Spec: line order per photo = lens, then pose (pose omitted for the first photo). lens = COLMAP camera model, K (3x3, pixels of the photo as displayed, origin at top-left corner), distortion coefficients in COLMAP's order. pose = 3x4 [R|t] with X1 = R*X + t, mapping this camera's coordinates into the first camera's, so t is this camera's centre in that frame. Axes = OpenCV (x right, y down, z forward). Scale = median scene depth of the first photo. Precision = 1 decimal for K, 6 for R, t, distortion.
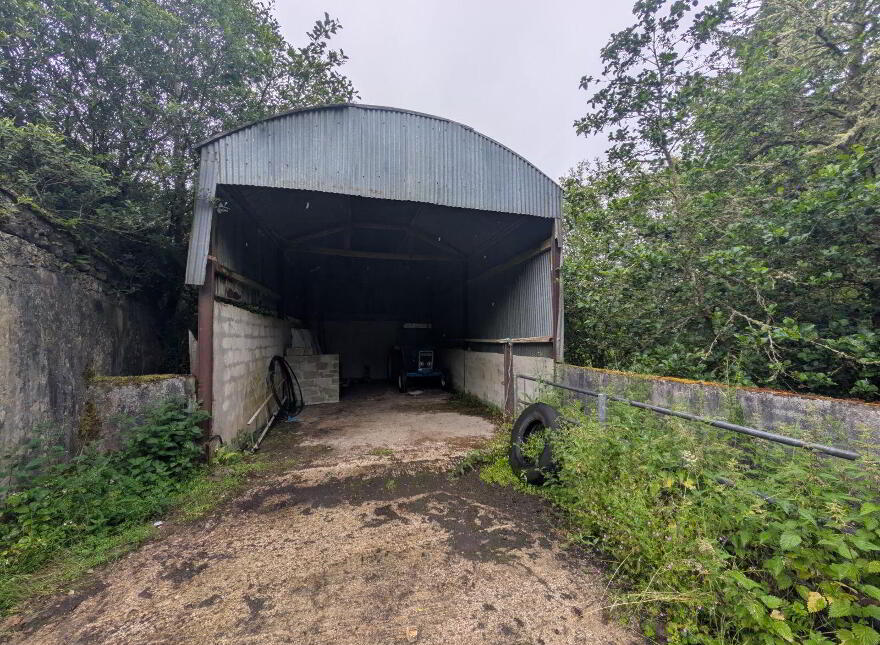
lens RADIAL K [[334.0, 0, 443.2], [0, 334.0, 326.4], [0, 0, 1]] dist [0.000112, 0.000159]
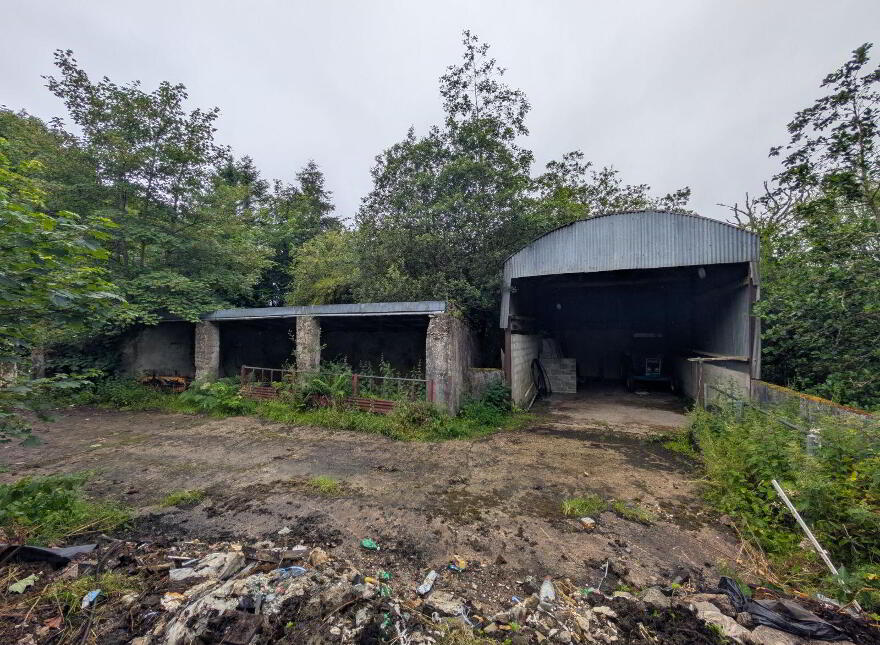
lens RADIAL K [[334.0, 0, 443.2], [0, 334.0, 326.4], [0, 0, 1]] dist [0.000112, 0.000159]
pose [[0.769009, -0.011254, -0.639138, 0.264649], [0.020506, 0.999765, 0.007068, -0.123651], [0.638908, -0.018542, 0.769059, -0.717894]]
